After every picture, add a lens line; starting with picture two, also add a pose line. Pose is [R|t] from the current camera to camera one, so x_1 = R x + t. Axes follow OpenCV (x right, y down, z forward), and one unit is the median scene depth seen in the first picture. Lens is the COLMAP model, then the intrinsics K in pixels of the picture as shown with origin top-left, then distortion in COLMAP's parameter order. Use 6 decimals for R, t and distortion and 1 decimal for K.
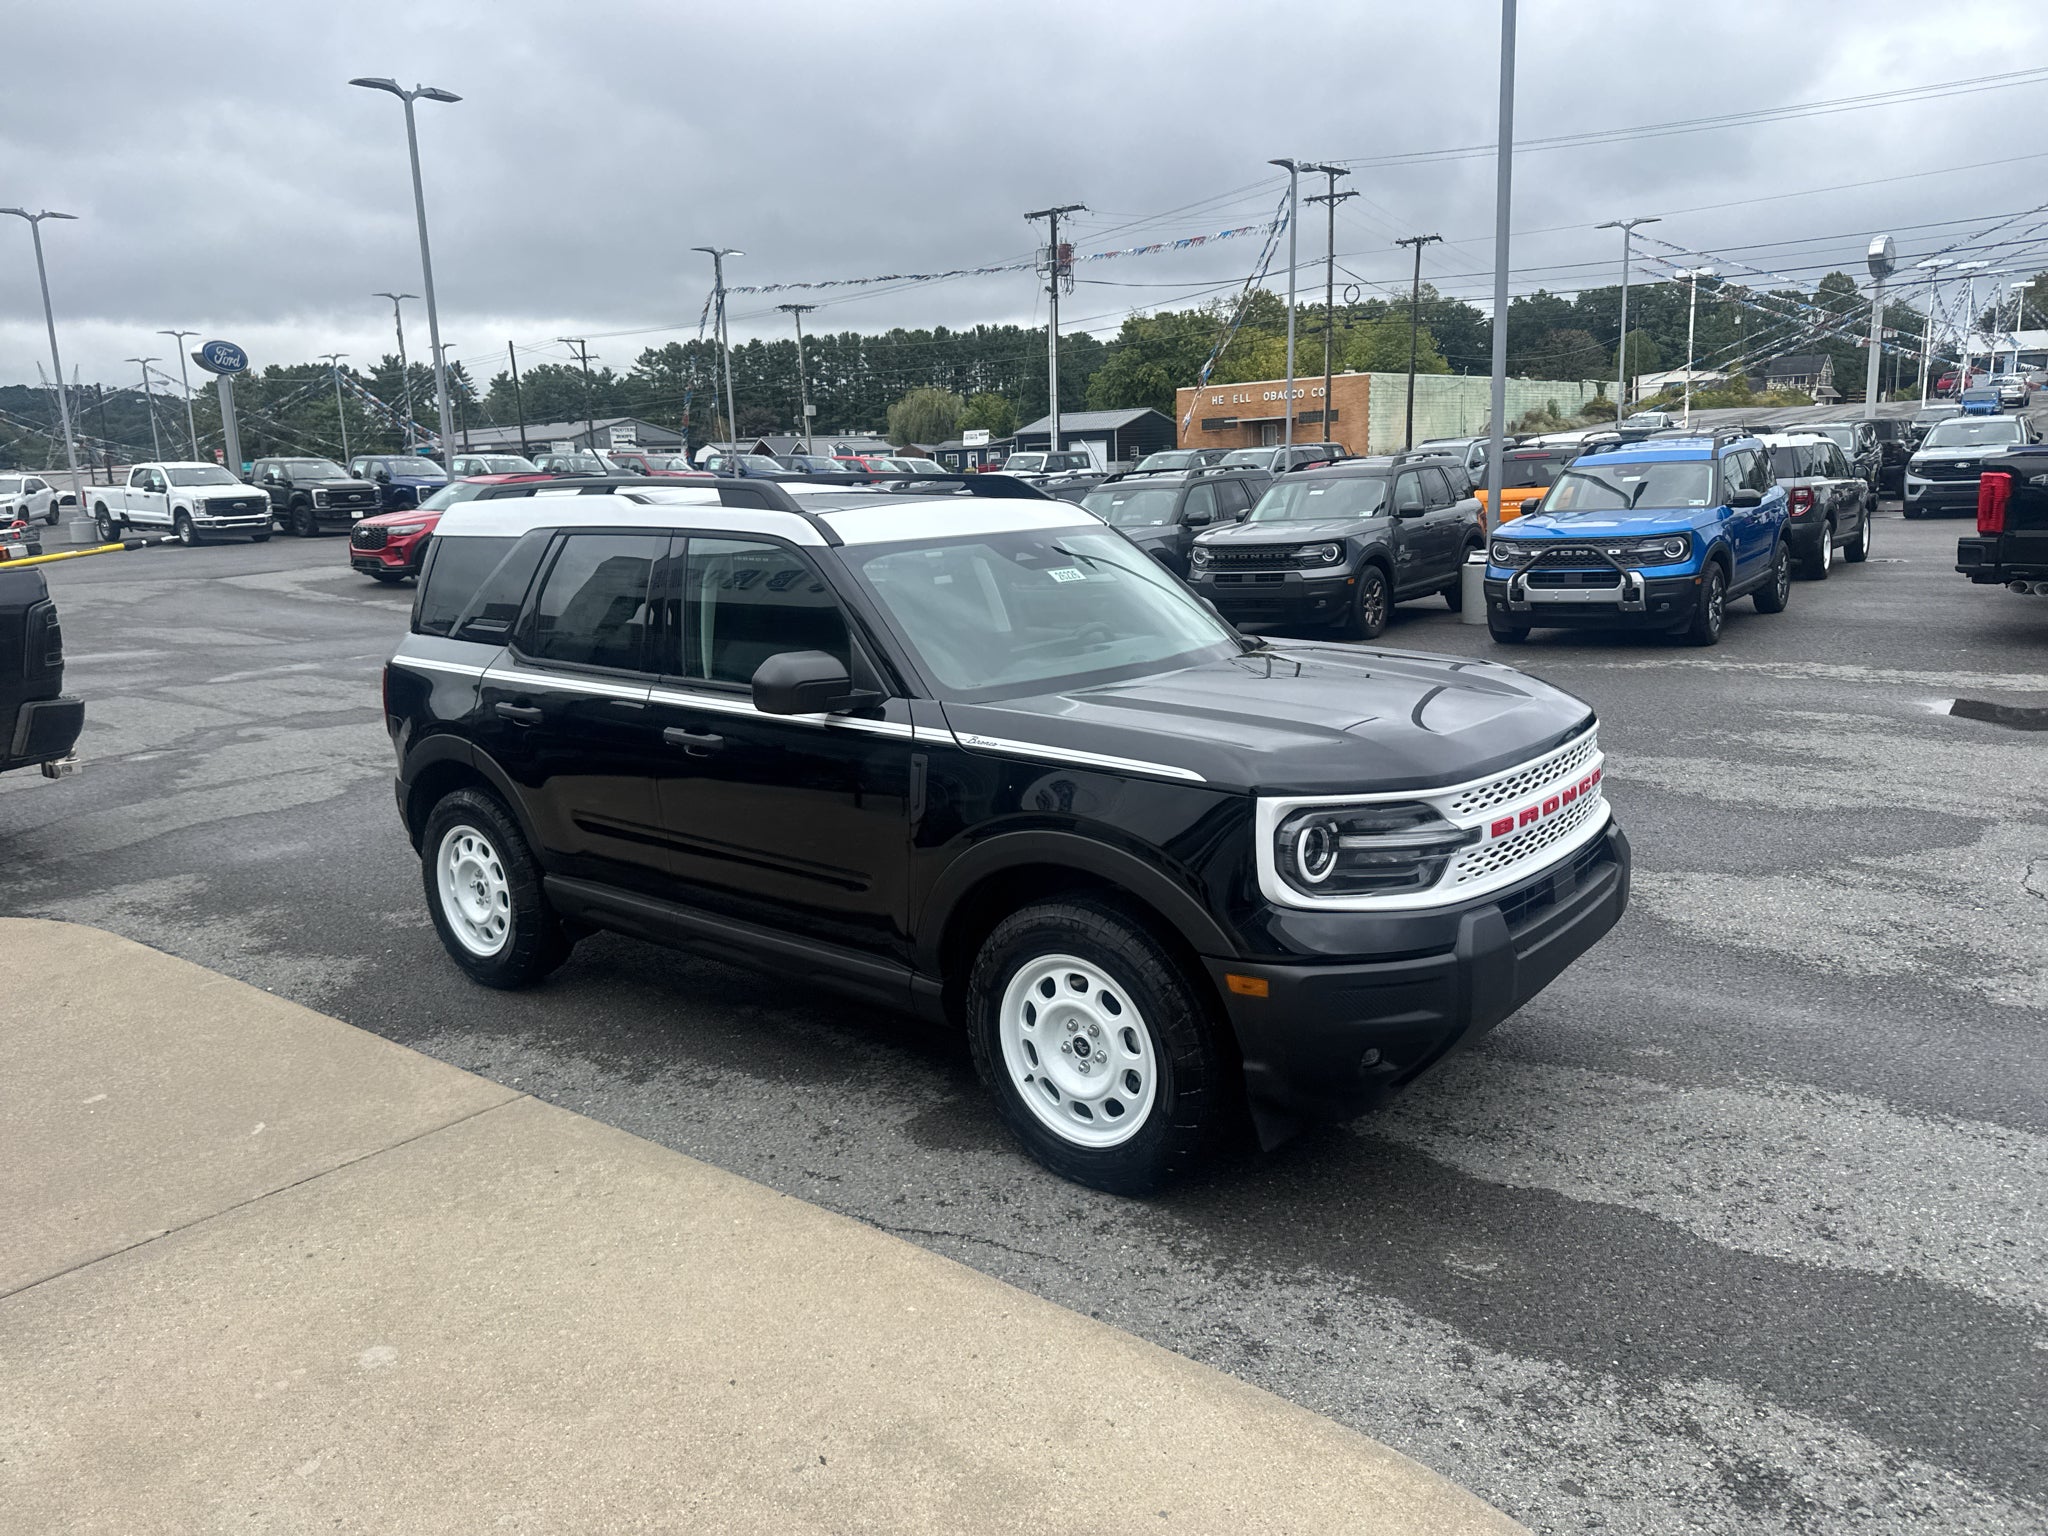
lens RADIAL K [[1438.1, 0, 1033.5], [0, 1438.1, 763.3], [0, 0, 1]] dist [0.036645, -0.046911]
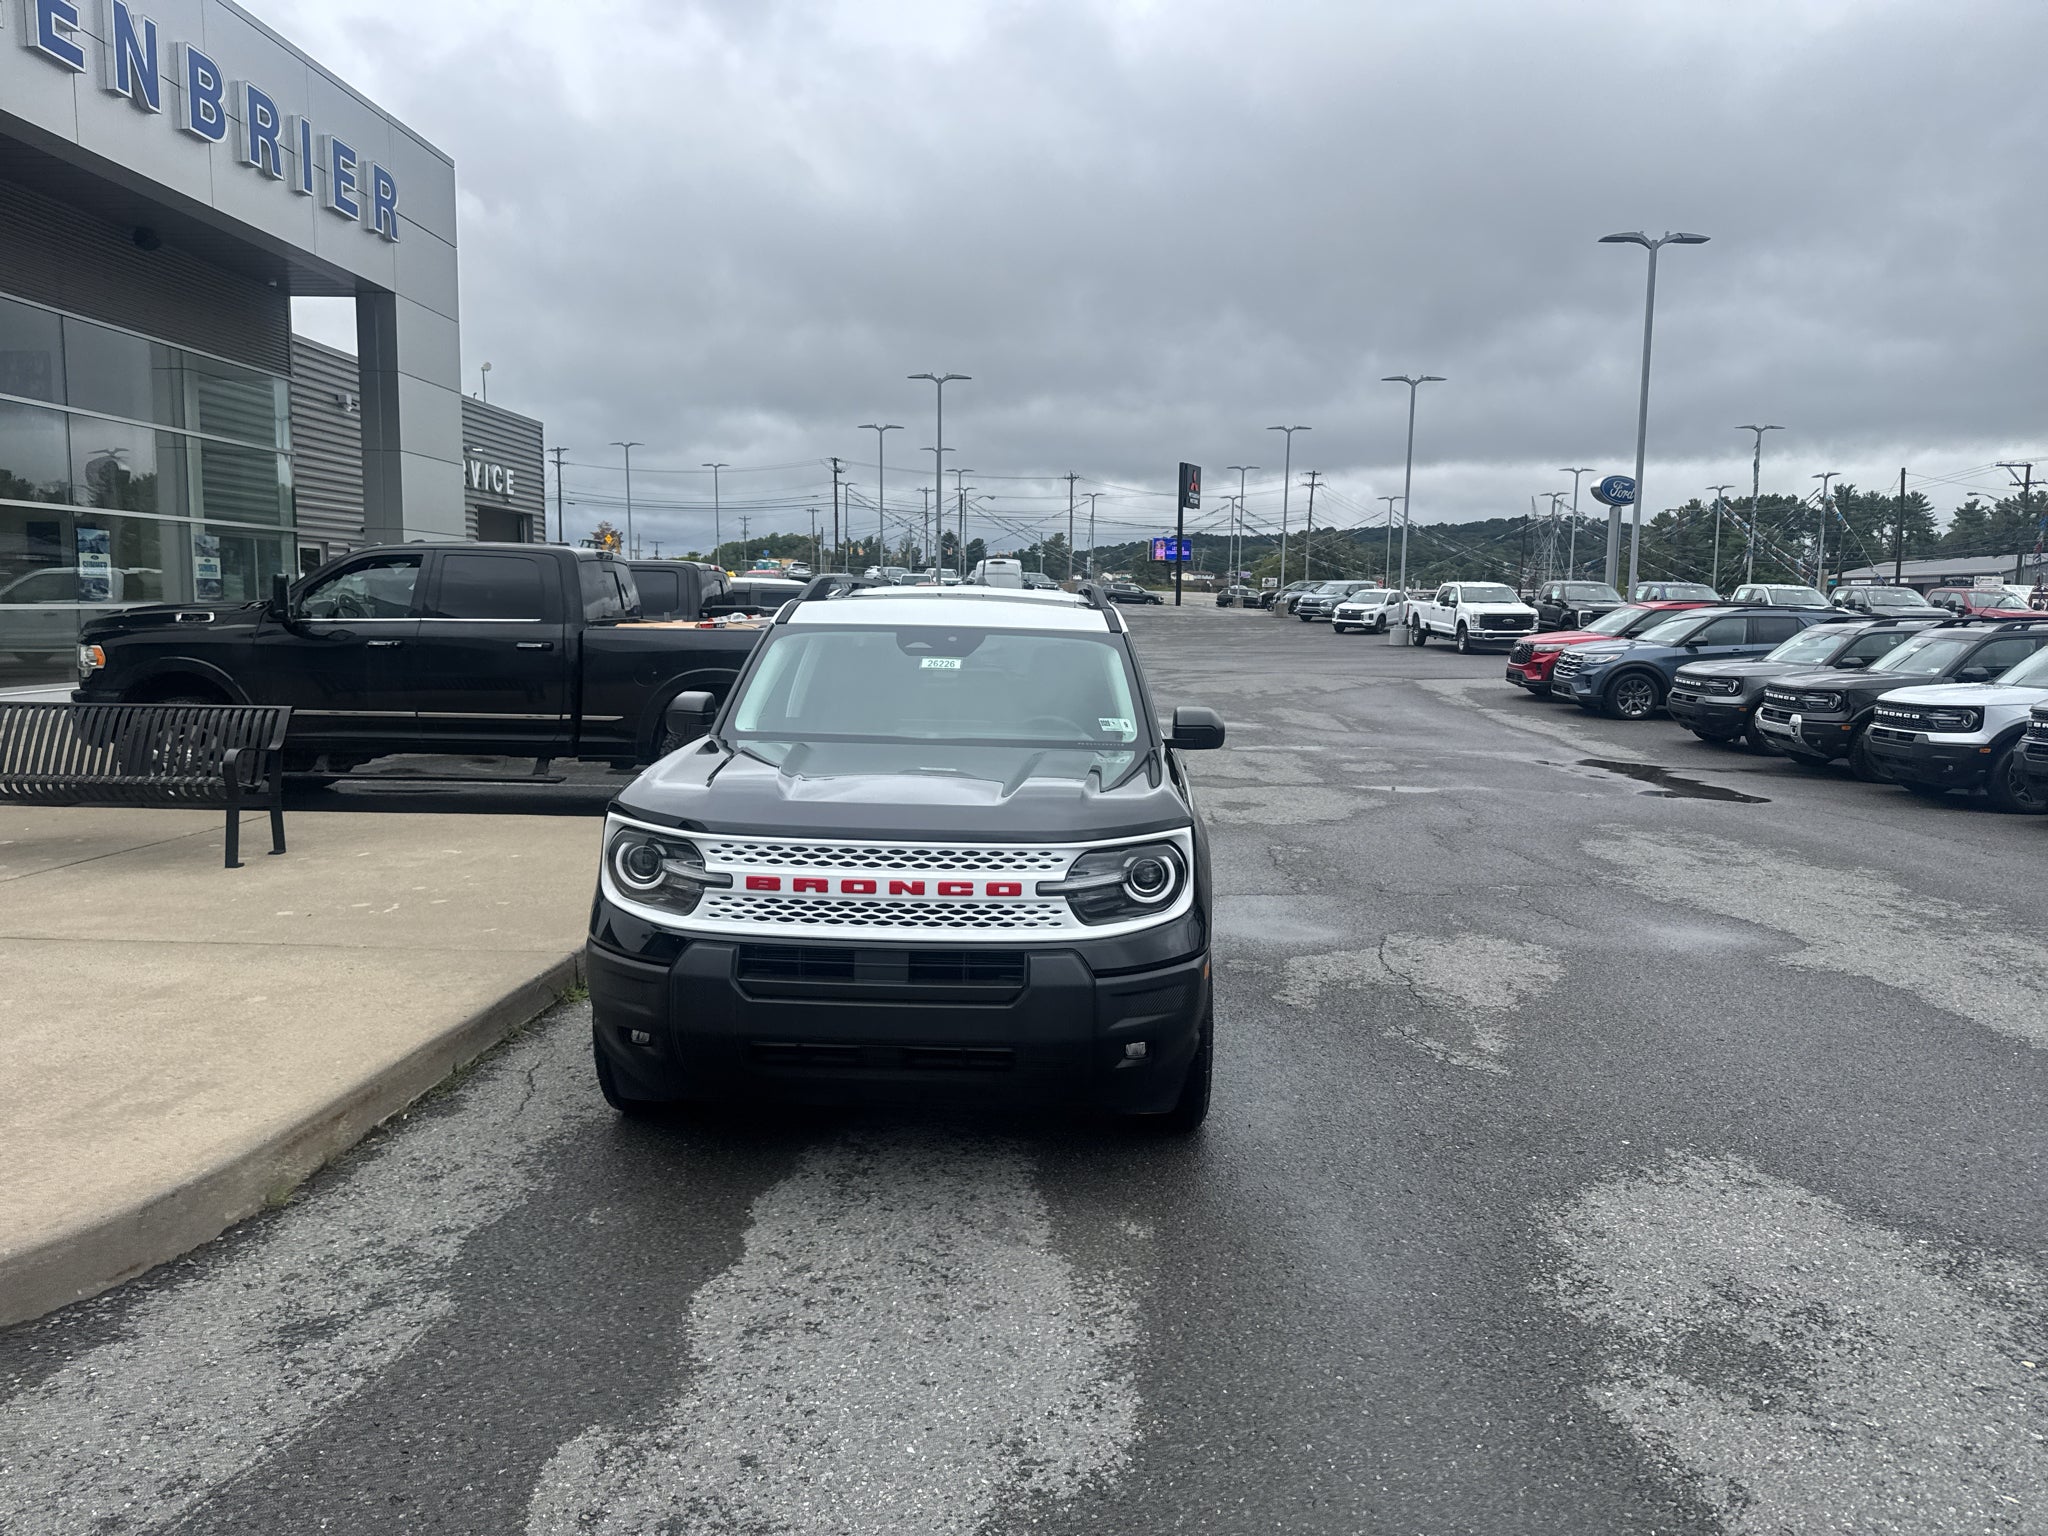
lens RADIAL K [[1438.1, 0, 1028.8], [0, 1438.1, 762.5], [0, 0, 1]] dist [0.036645, -0.046911]
pose [[0.603213, 0.131715, -0.786629, 0.858470], [-0.199334, 0.979867, 0.011216, -0.067263], [0.772269, 0.150036, 0.617324, 0.286513]]
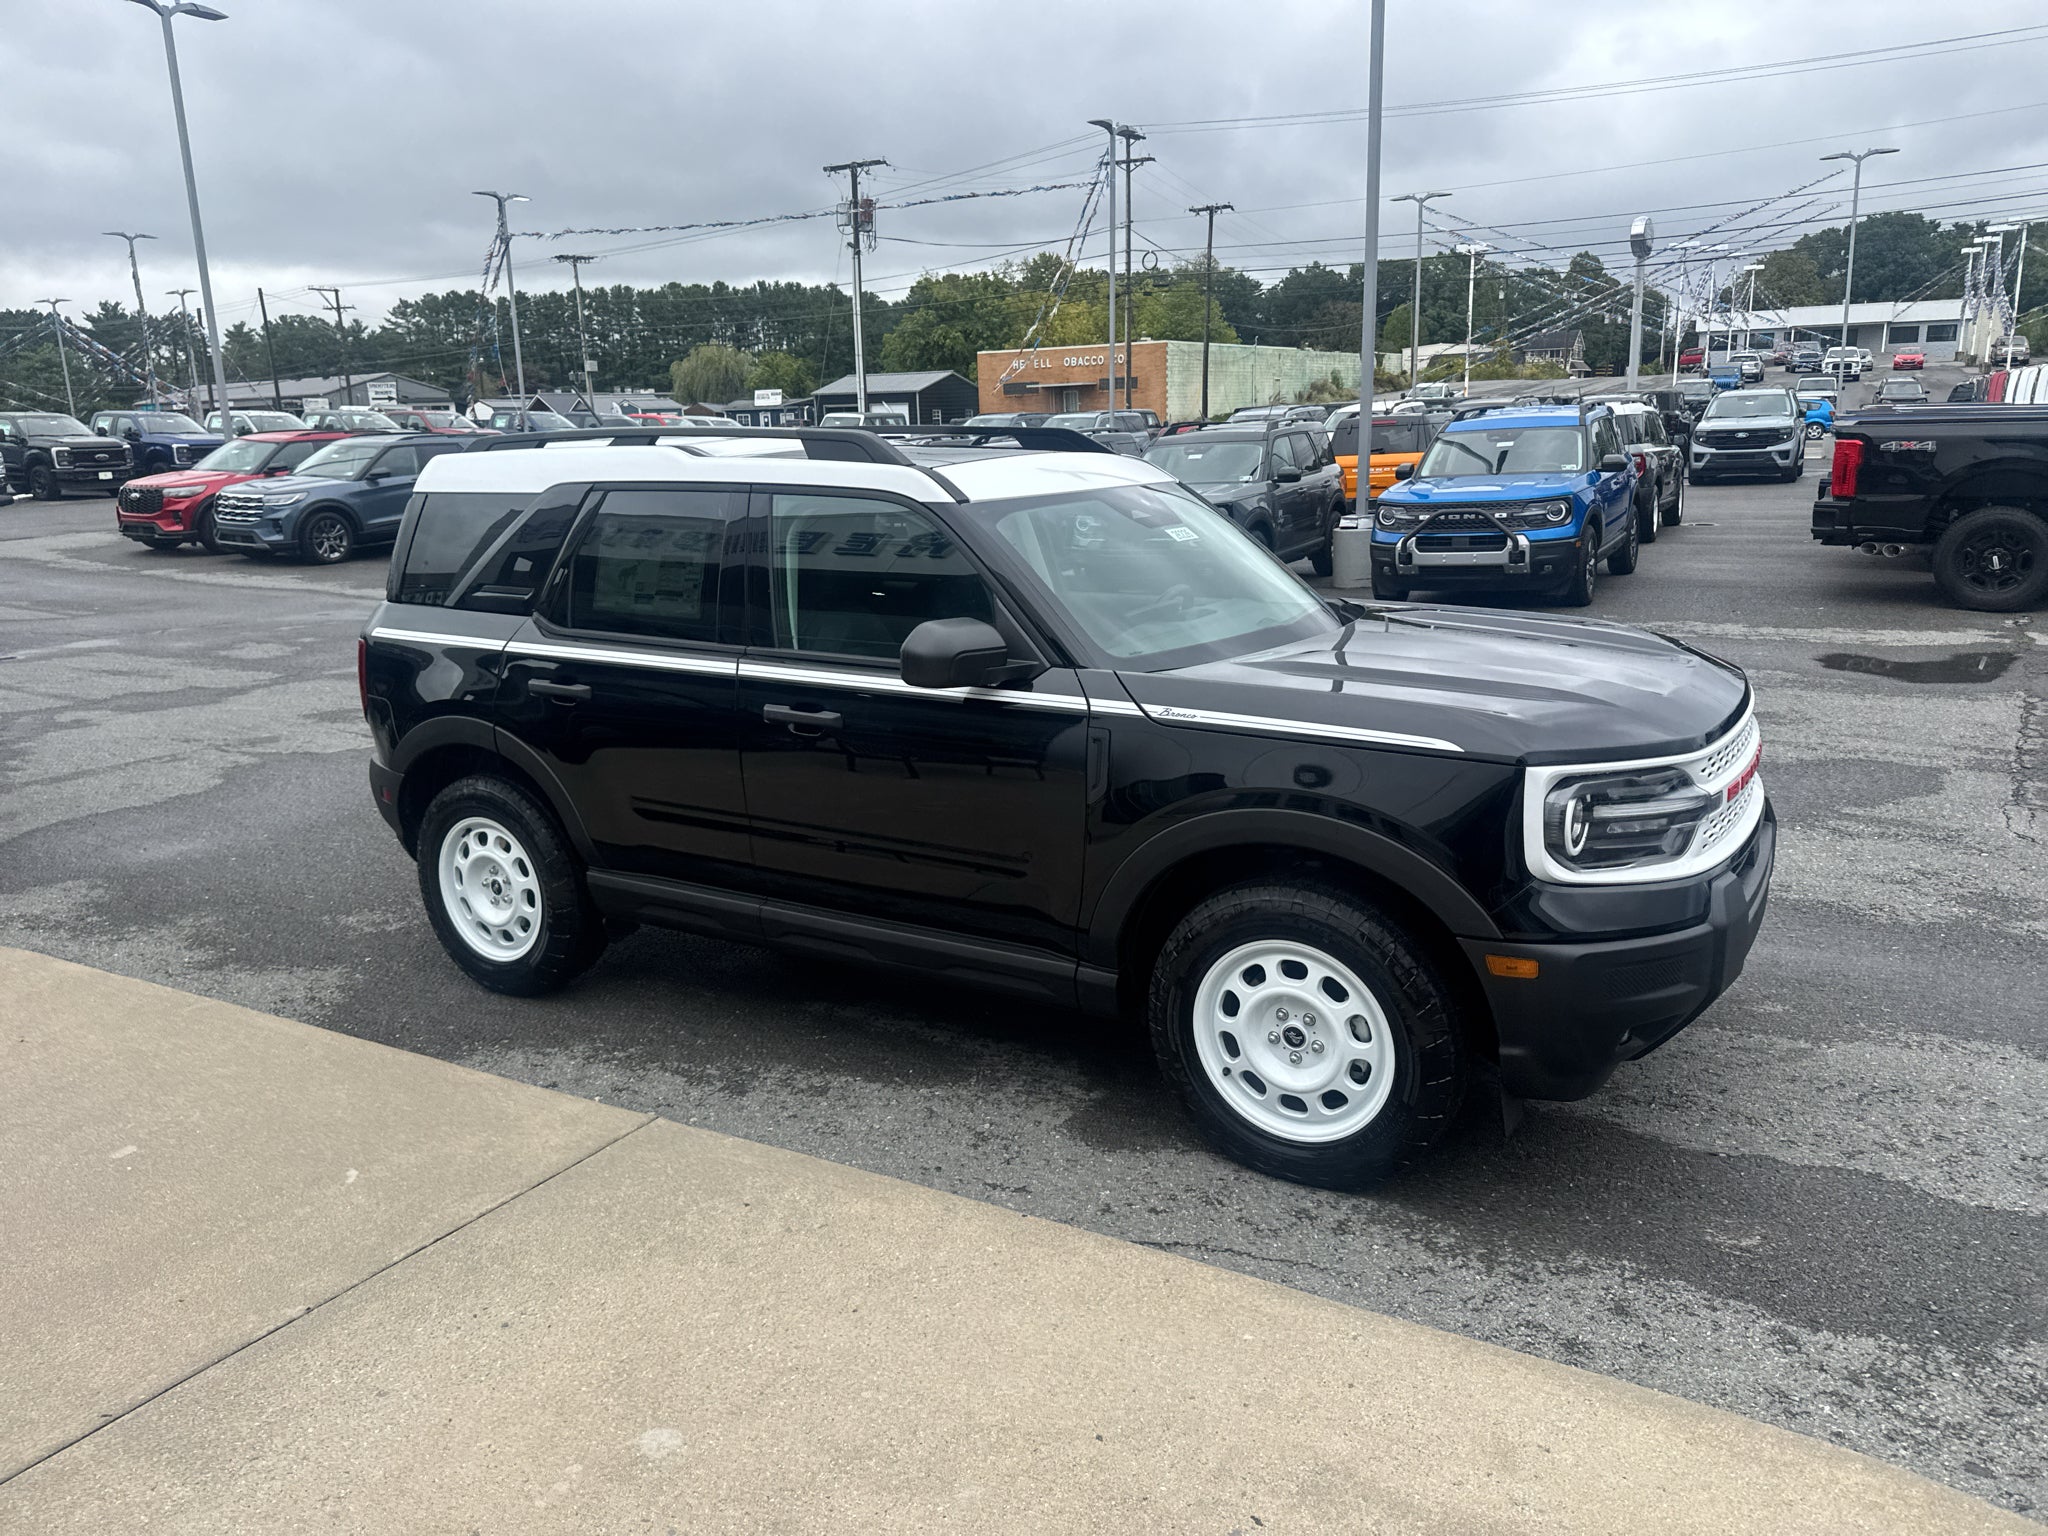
lens RADIAL K [[1438.1, 0, 1032.7], [0, 1438.1, 776.4], [0, 0, 1]] dist [0.036645, -0.046911]
pose [[0.989522, -0.025250, 0.142154, -0.179345], [0.020726, 0.999233, 0.033213, -0.004971], [-0.142884, -0.029918, 0.989287, 0.066511]]
